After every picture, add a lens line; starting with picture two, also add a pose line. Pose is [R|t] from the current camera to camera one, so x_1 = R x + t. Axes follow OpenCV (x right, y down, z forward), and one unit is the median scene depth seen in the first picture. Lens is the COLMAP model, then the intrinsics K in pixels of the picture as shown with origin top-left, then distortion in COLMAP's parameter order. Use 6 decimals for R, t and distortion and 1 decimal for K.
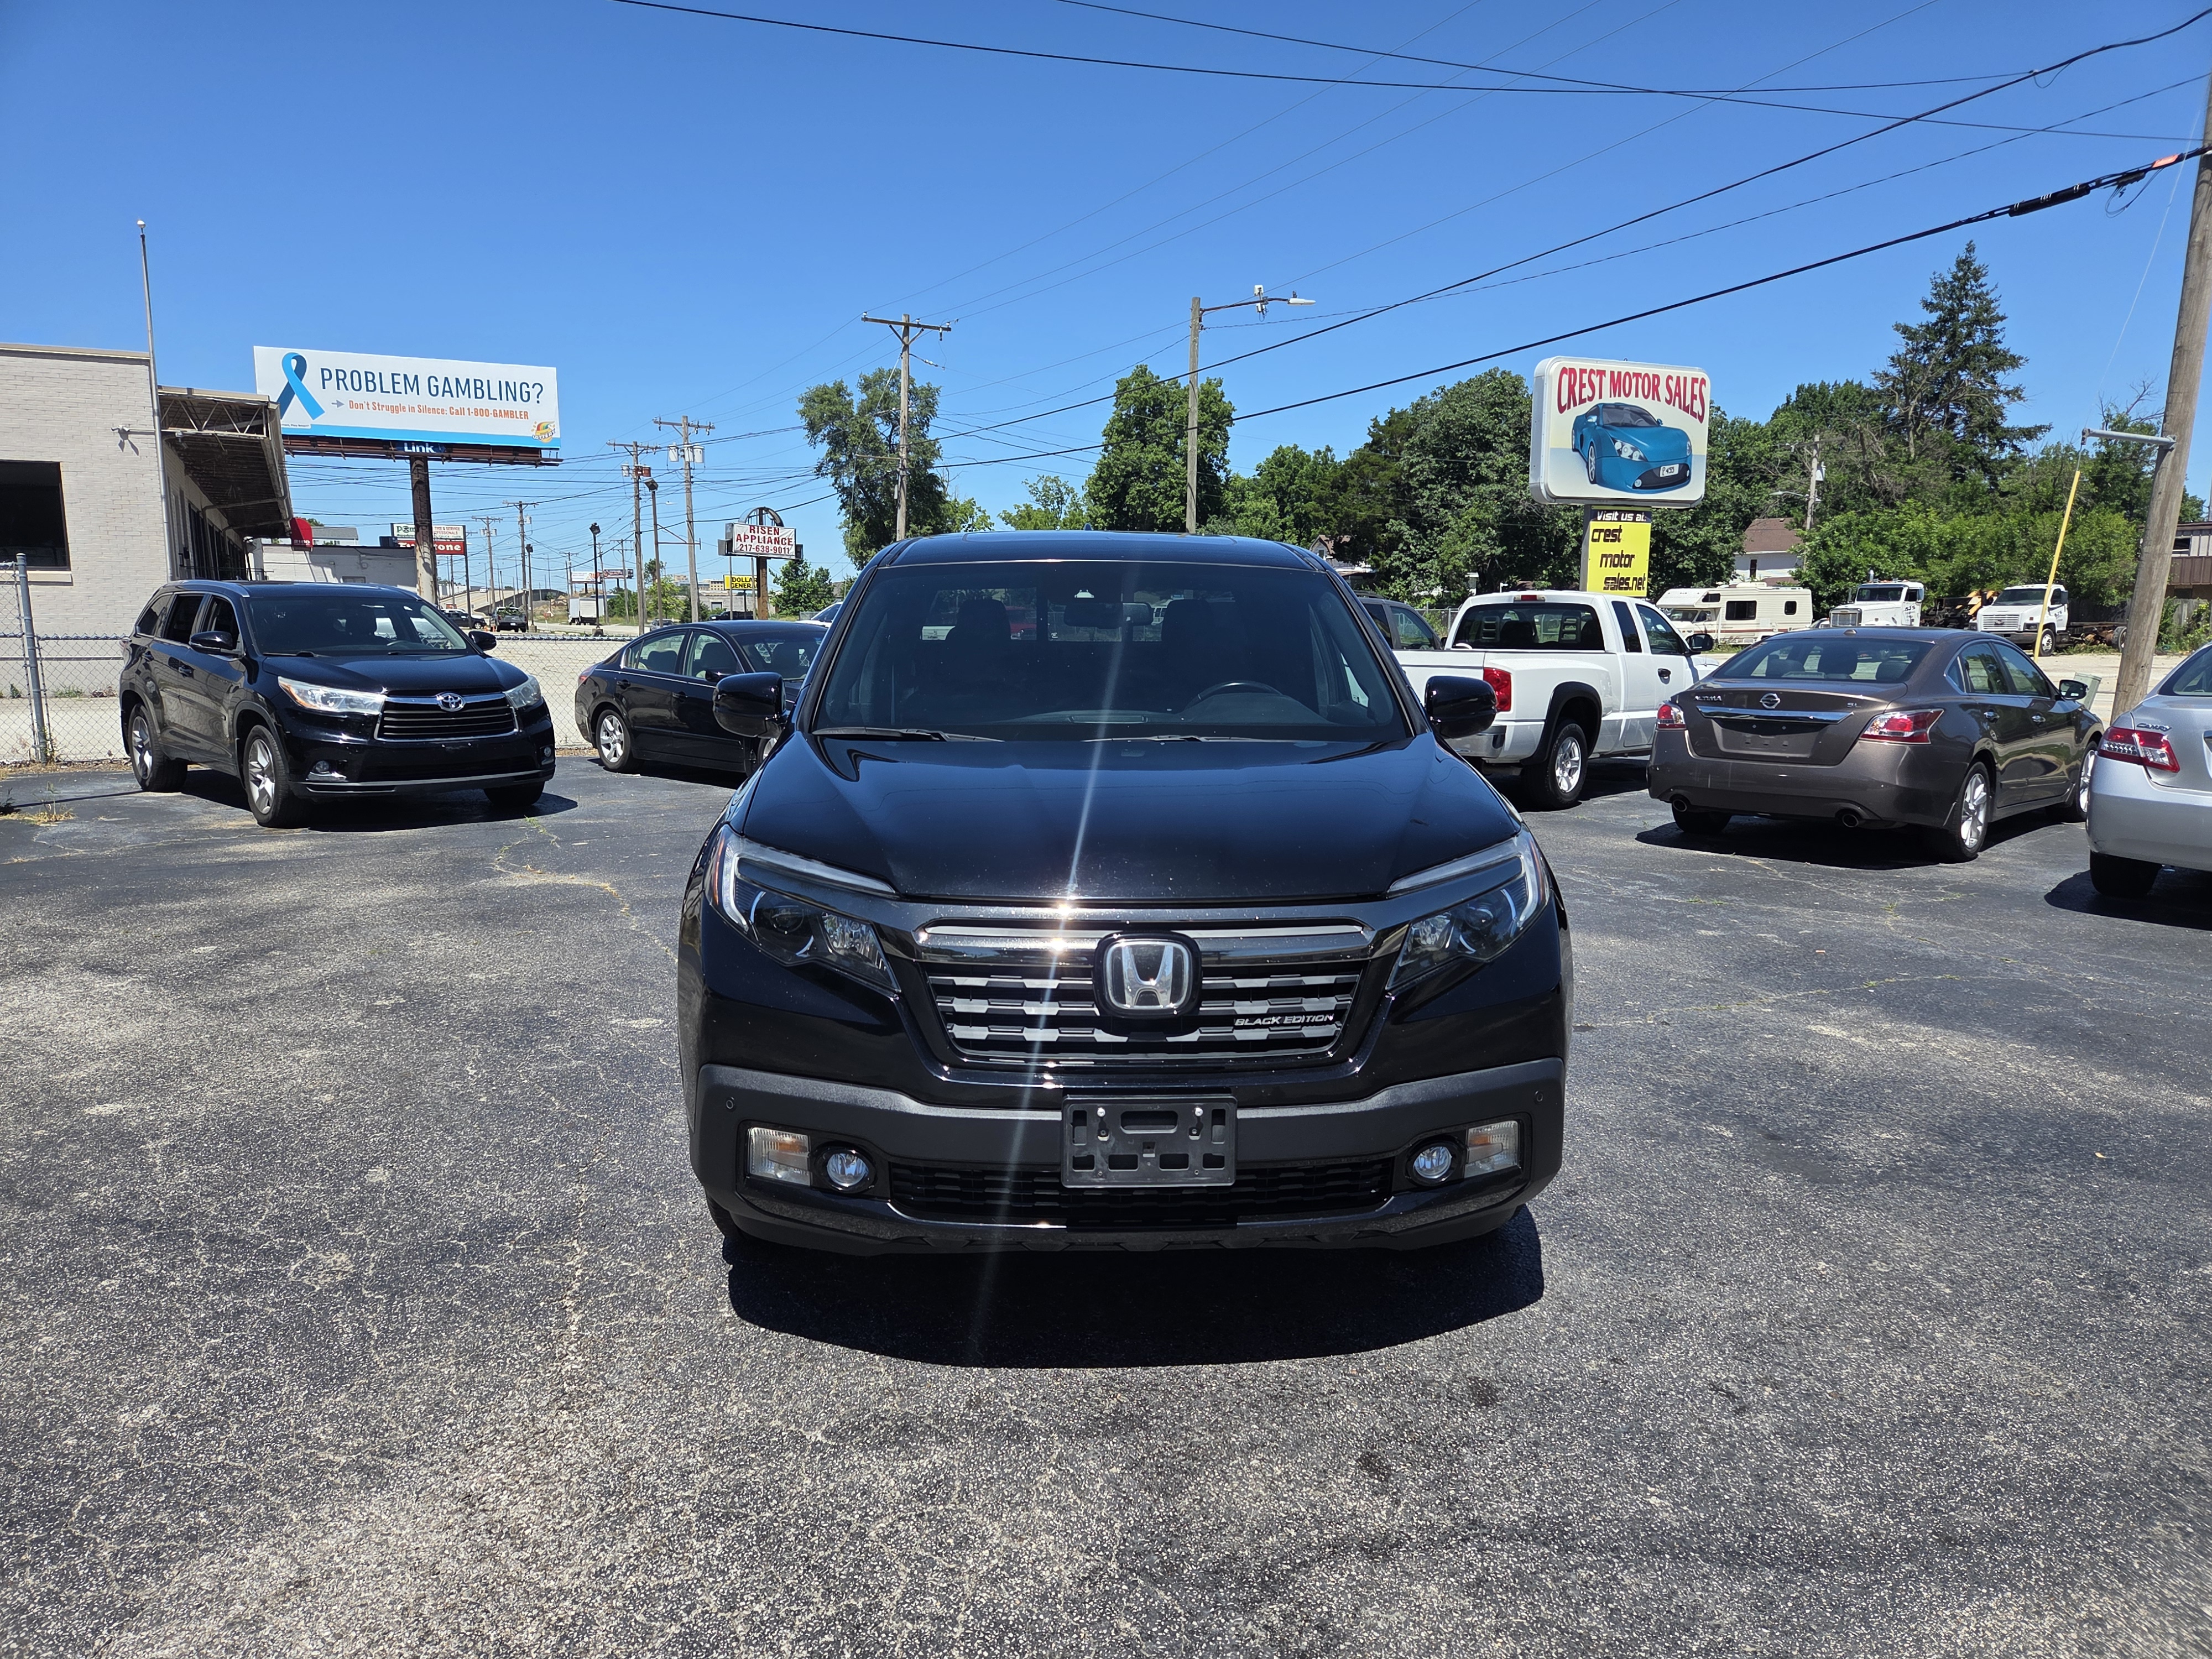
lens RADIAL K [[1472.6, 0, 1125.1], [0, 1472.6, 833.3], [0, 0, 1]] dist [0.055089, -0.044729]
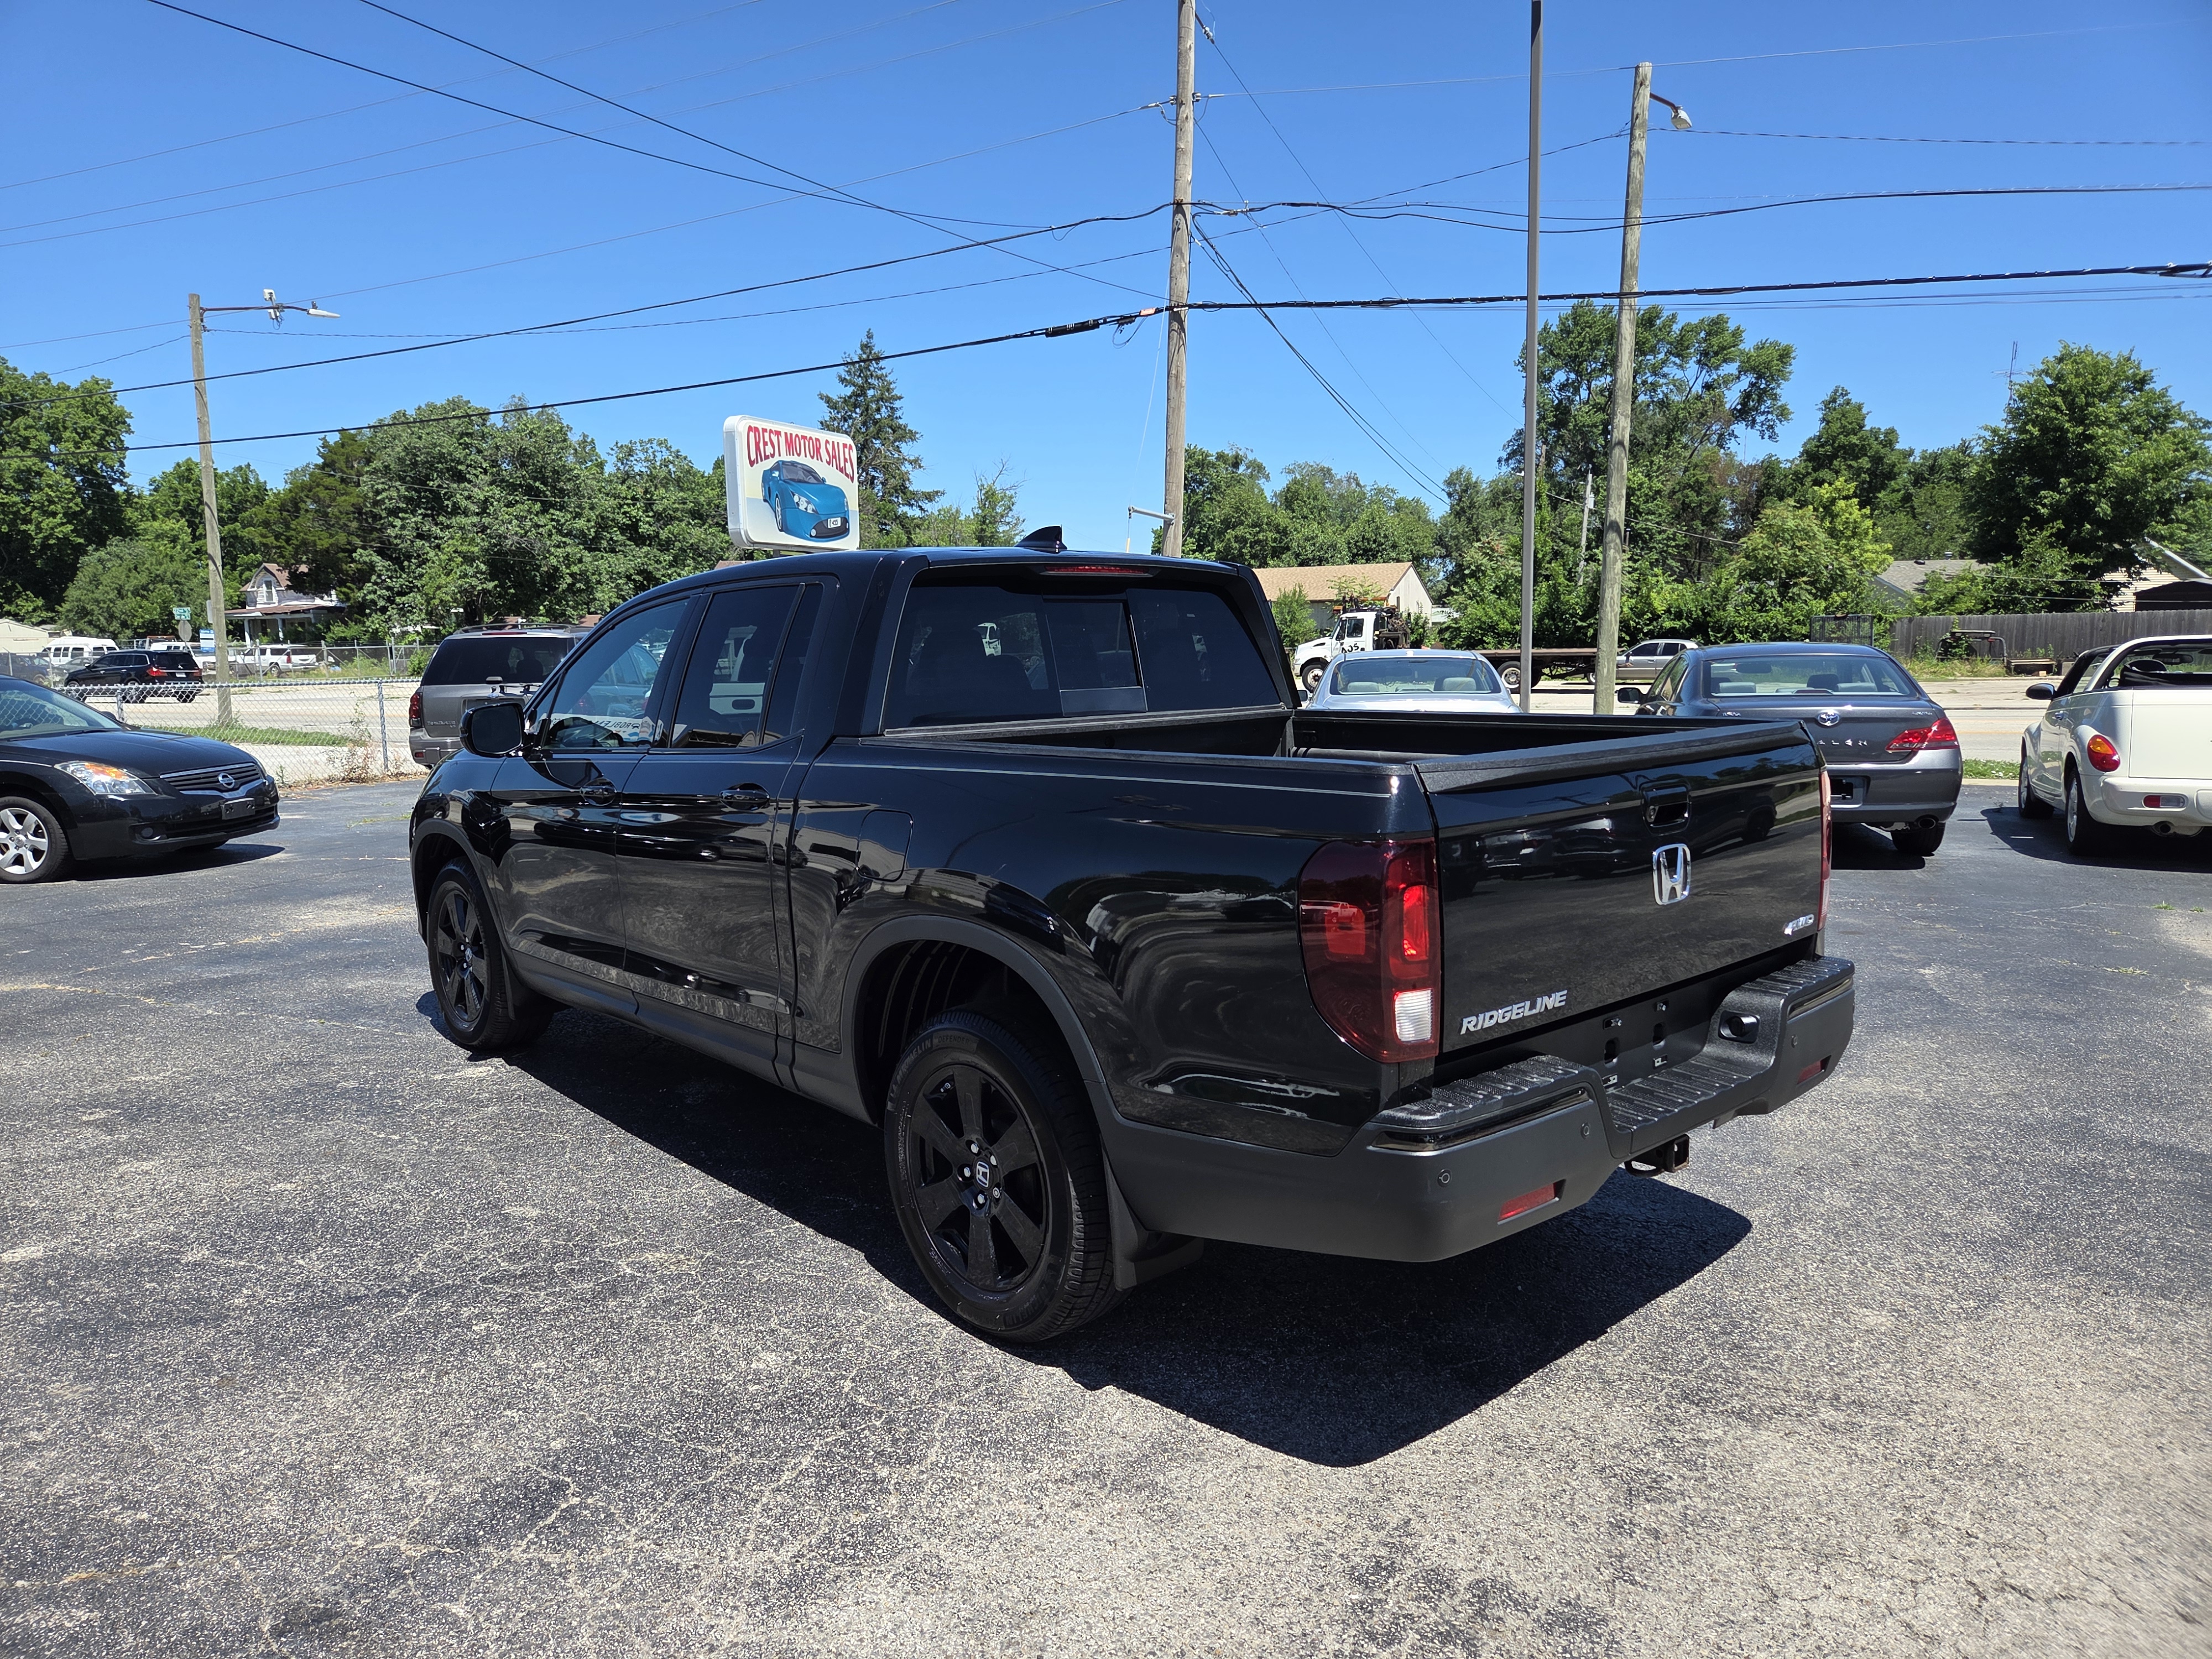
lens RADIAL K [[1472.6, 0, 1092.5], [0, 1472.6, 826.4], [0, 0, 1]] dist [0.055089, -0.044729]
pose [[0.790251, -0.086552, 0.606640, -0.094496], [0.103694, 0.994586, 0.006822, 0.000461], [-0.603946, 0.057514, 0.794948, -0.005327]]
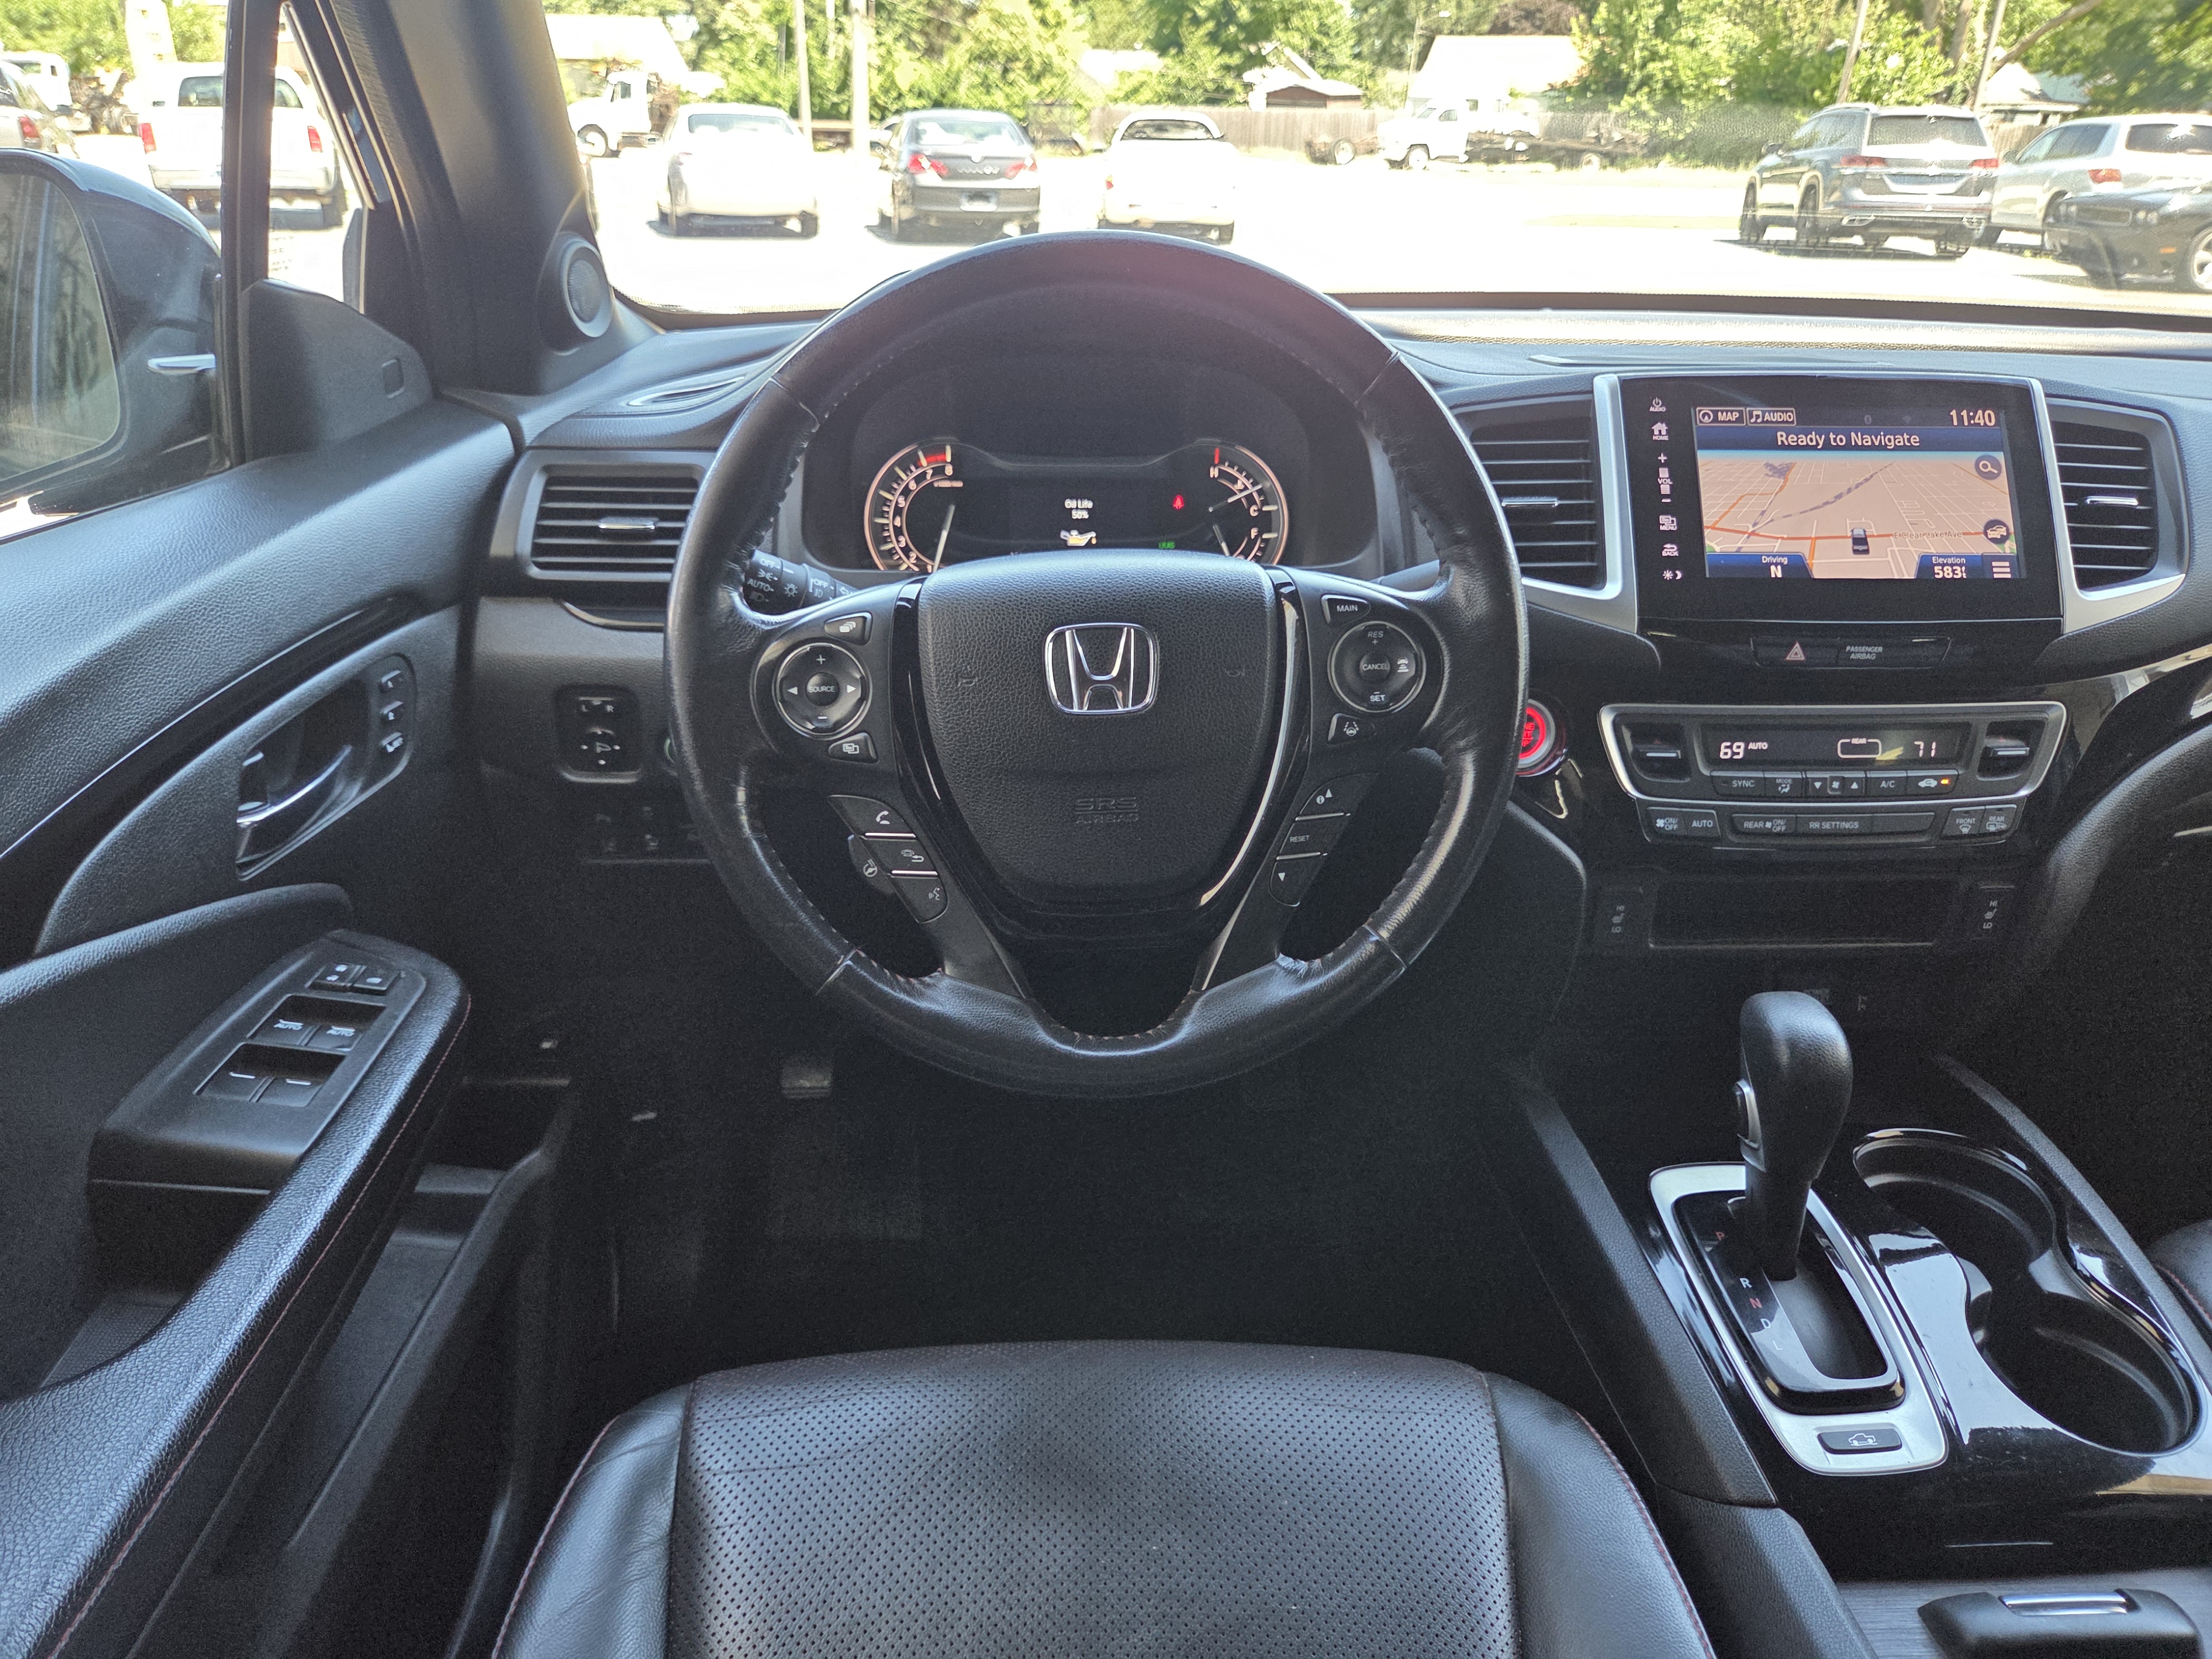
lens RADIAL K [[1472.6, 0, 1108.1], [0, 1472.6, 790.2], [0, 0, 1]] dist [0.055089, -0.044729]
pose [[0.417100, -0.365812, 0.831991, -0.298705], [0.113026, 0.929193, 0.351887, 0.022997], [-0.901805, -0.052736, 0.428912, -0.140127]]
